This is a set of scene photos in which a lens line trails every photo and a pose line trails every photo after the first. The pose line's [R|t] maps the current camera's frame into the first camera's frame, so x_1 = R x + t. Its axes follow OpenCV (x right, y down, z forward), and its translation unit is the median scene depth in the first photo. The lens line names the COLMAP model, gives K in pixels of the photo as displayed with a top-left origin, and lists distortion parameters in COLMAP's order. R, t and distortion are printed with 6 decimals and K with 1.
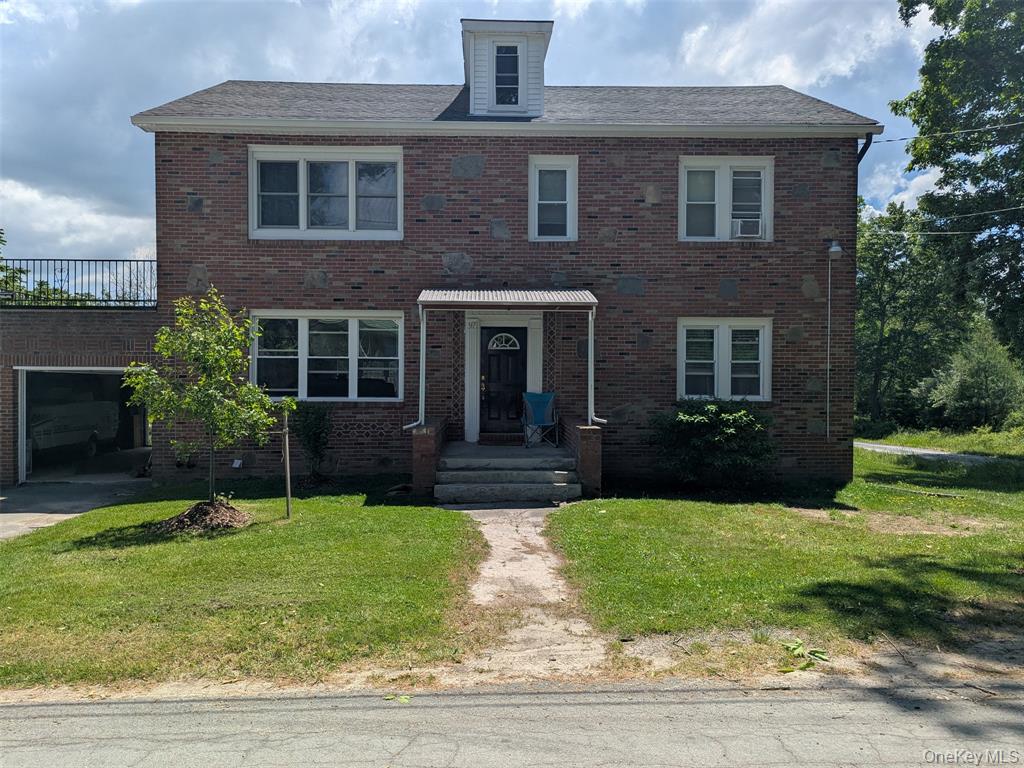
lens RADIAL K [[730.7, 0, 512.0], [0, 730.7, 382.1], [0, 0, 1]] dist [0.041318, -0.021911]
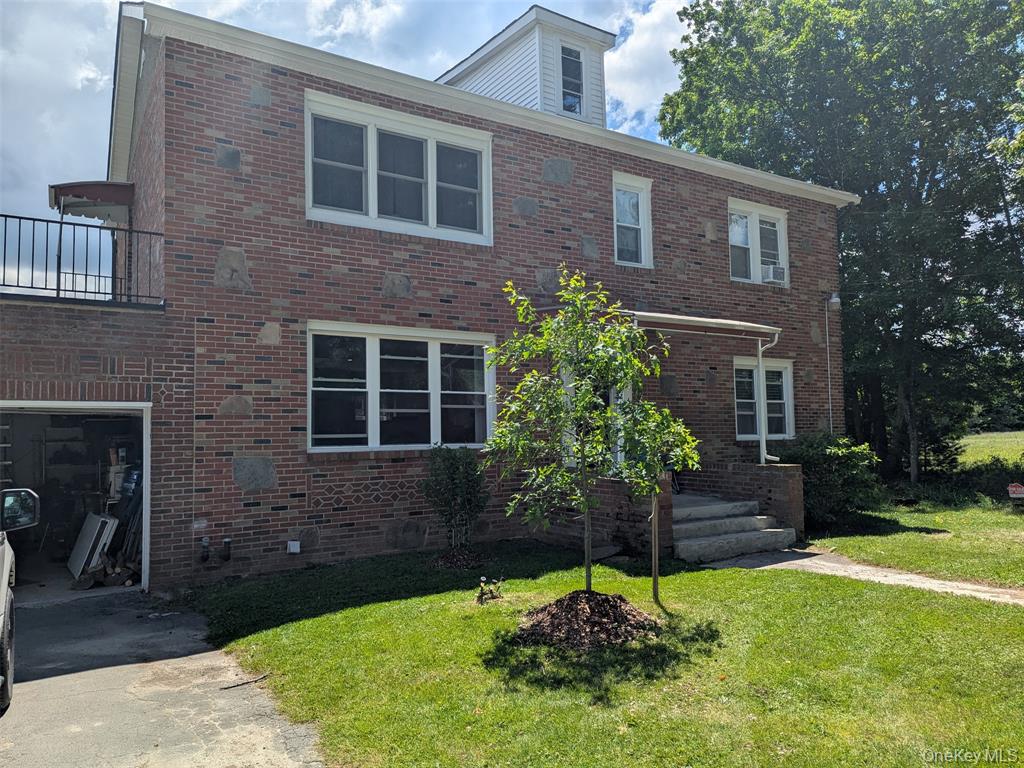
lens RADIAL K [[730.7, 0, 511.5], [0, 730.7, 388.6], [0, 0, 1]] dist [0.041318, -0.021911]
pose [[0.855958, 0.016653, 0.516778, -0.545869], [0.022751, 0.997300, -0.069821, 0.018247], [-0.516545, 0.071521, 0.853268, 0.313385]]
